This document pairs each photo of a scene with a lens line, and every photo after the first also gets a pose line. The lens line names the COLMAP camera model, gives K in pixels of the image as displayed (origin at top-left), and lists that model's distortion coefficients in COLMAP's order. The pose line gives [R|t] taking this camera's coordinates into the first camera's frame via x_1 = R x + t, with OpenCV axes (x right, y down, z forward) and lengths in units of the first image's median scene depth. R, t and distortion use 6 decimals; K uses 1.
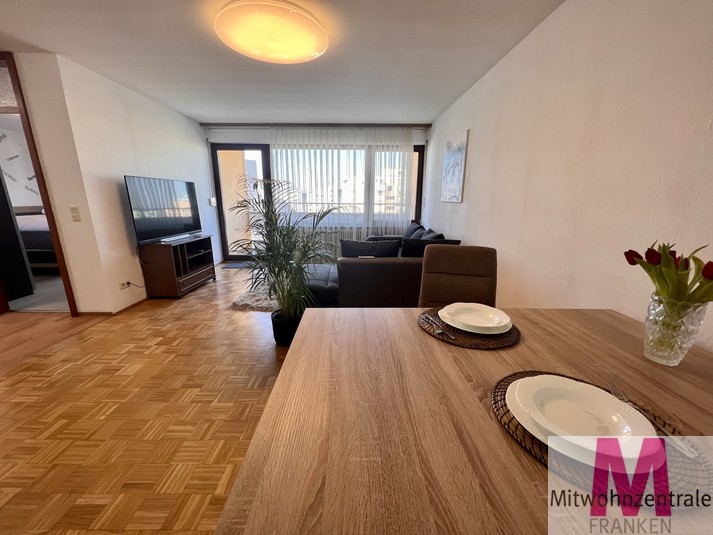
lens RADIAL K [[284.3, 0, 356.5], [0, 284.3, 267.5], [0, 0, 1]] dist [-0.000390, 0.000126]
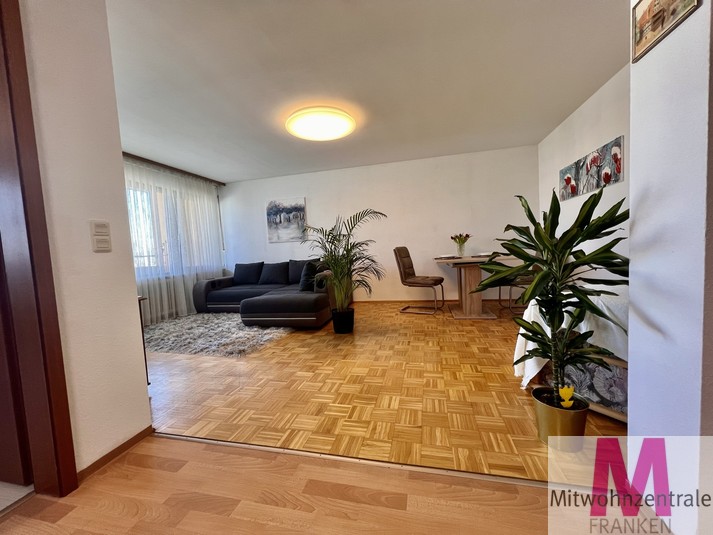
lens RADIAL K [[284.3, 0, 356.5], [0, 284.3, 267.5], [0, 0, 1]] dist [-0.000390, 0.000126]
pose [[0.243226, -0.075707, 0.967011, -1.501183], [0.286220, 0.958159, 0.003023, -0.014769], [-0.926779, 0.276043, 0.254718, 0.531819]]
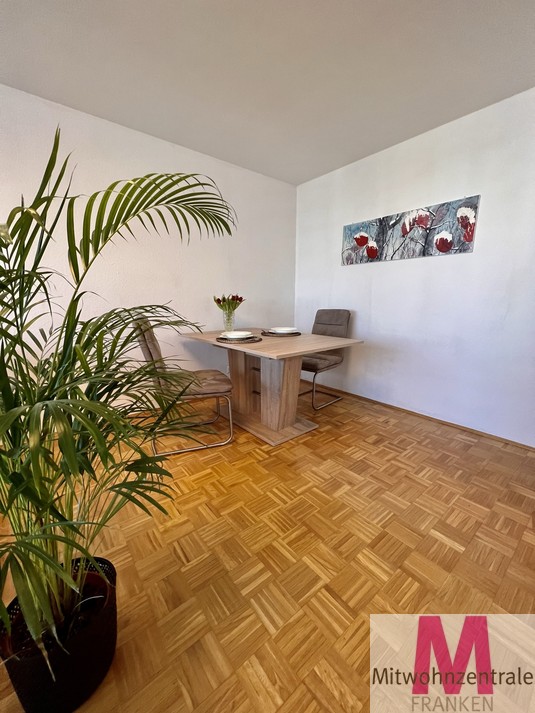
lens RADIAL K [[284.3, 0, 267.0], [0, 284.3, 356.1], [0, 0, 1]] dist [-0.000390, 0.000126]
pose [[-0.623360, -0.161806, 0.765010, -0.577536], [0.178184, 0.923221, 0.340461, -0.150862], [-0.761362, 0.348543, -0.546668, 0.889972]]
